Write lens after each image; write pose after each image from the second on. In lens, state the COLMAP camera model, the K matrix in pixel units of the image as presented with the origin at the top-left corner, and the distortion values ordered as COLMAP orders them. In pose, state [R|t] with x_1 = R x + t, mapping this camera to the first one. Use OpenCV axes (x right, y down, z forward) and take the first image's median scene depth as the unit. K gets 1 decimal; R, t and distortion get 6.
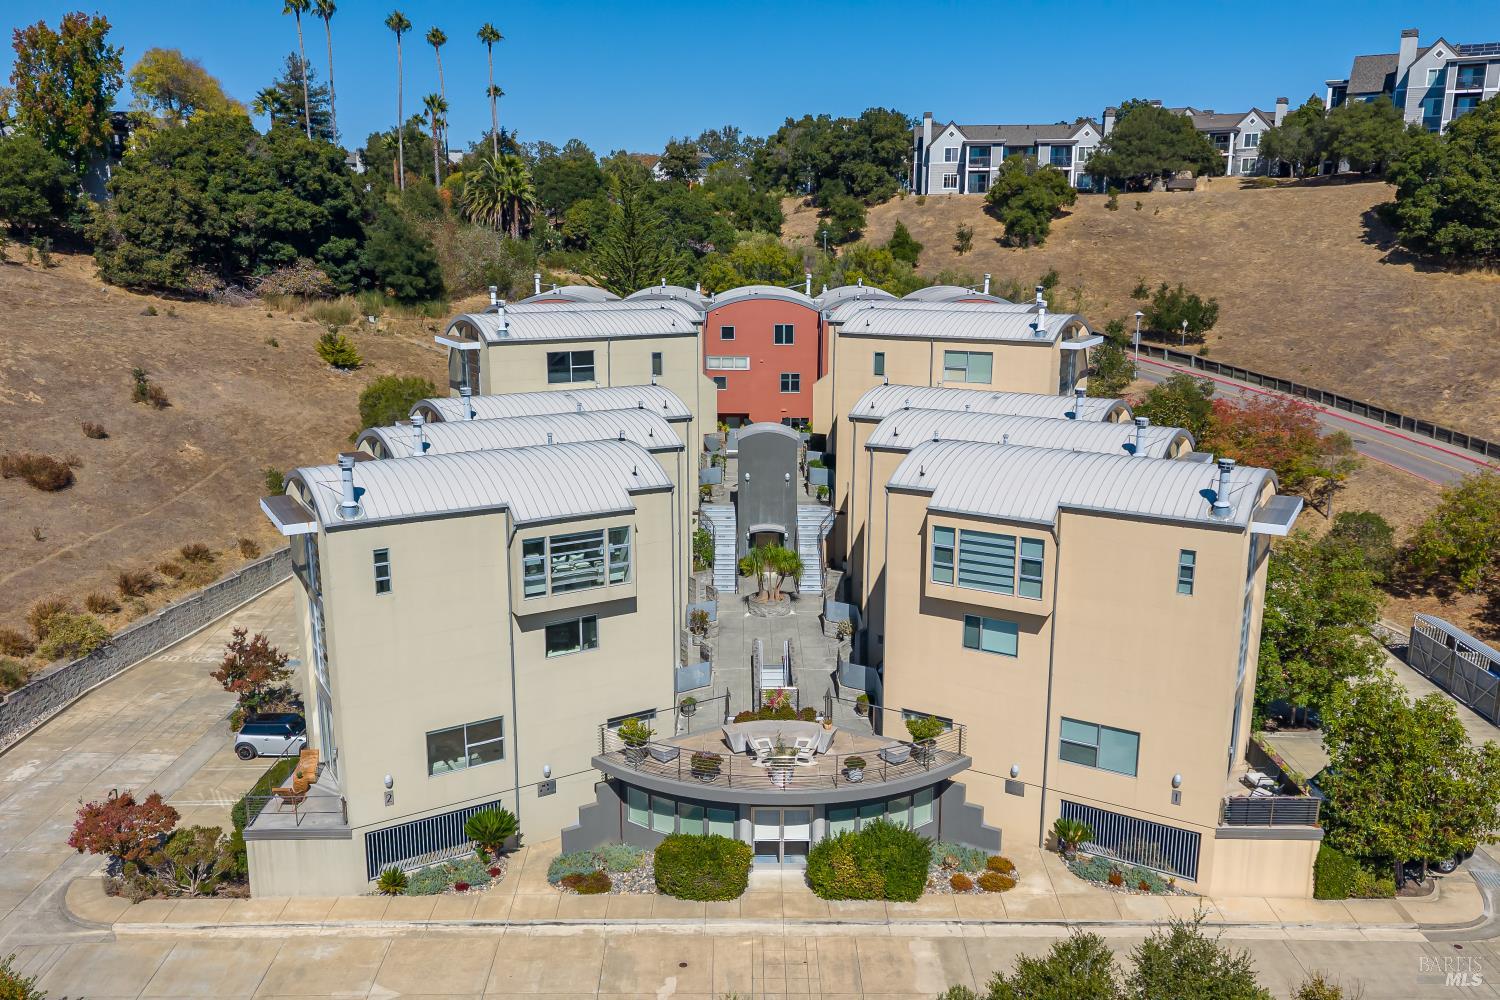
lens RADIAL K [[1159.2, 0, 764.3], [0, 1159.2, 500.4], [0, 0, 1]] dist [0.003852, -0.007168]
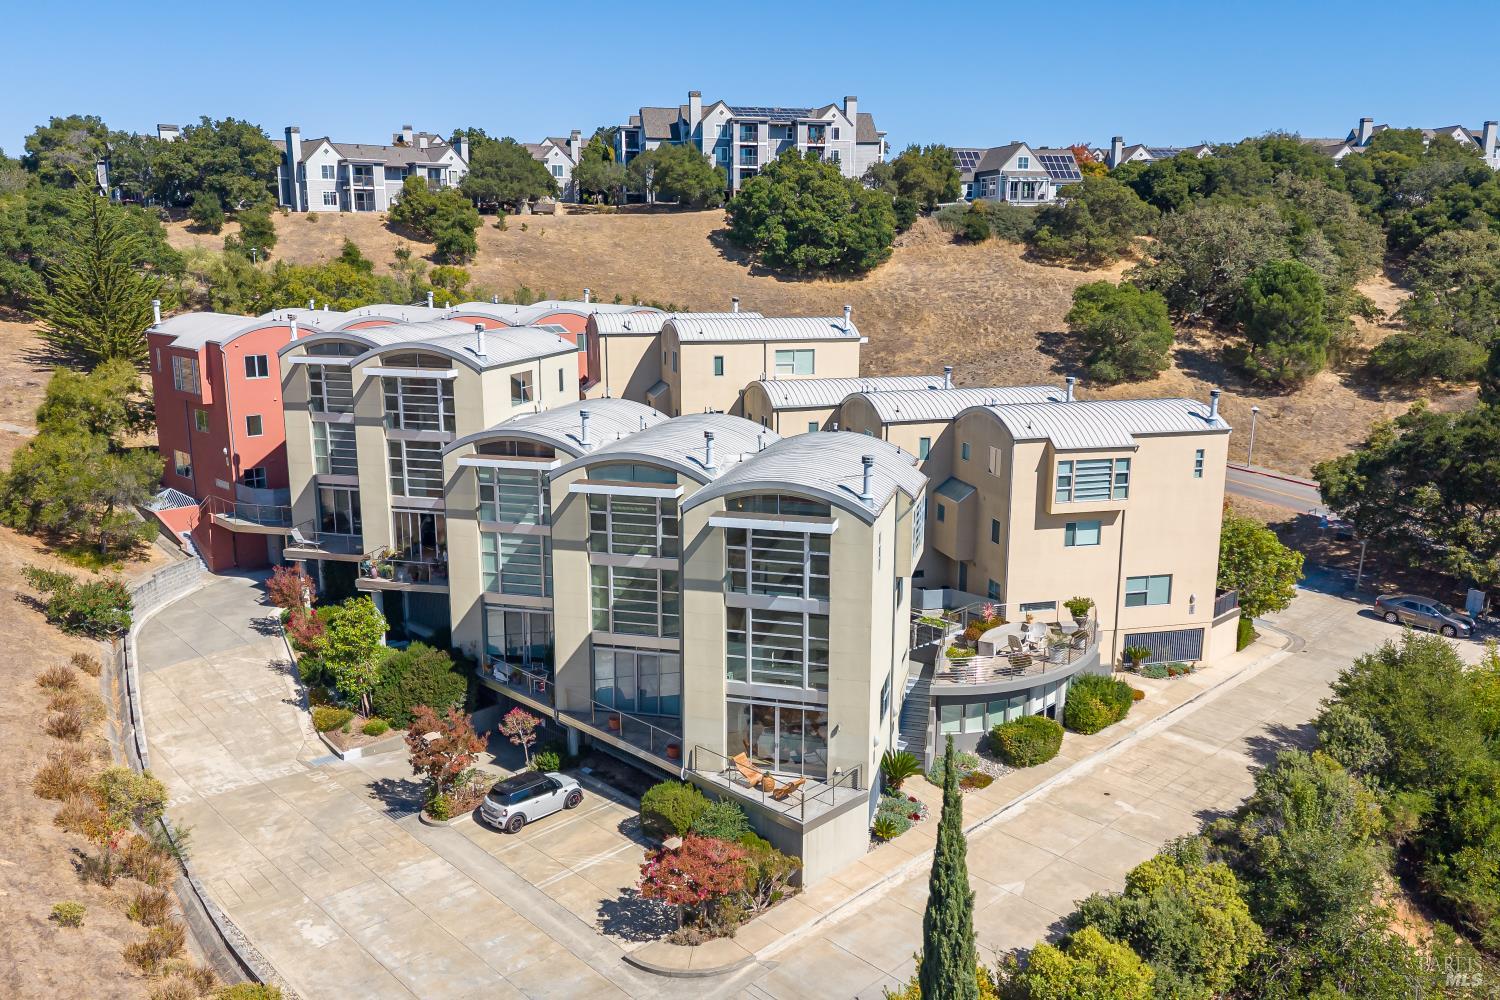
lens RADIAL K [[1159.2, 0, 764.3], [0, 1159.2, 500.4], [0, 0, 1]] dist [0.003852, -0.007168]
pose [[0.712070, -0.146677, 0.686617, -1.007536], [0.157283, 0.986406, 0.047605, -0.050770], [-0.684265, 0.074095, 0.725459, 0.218164]]
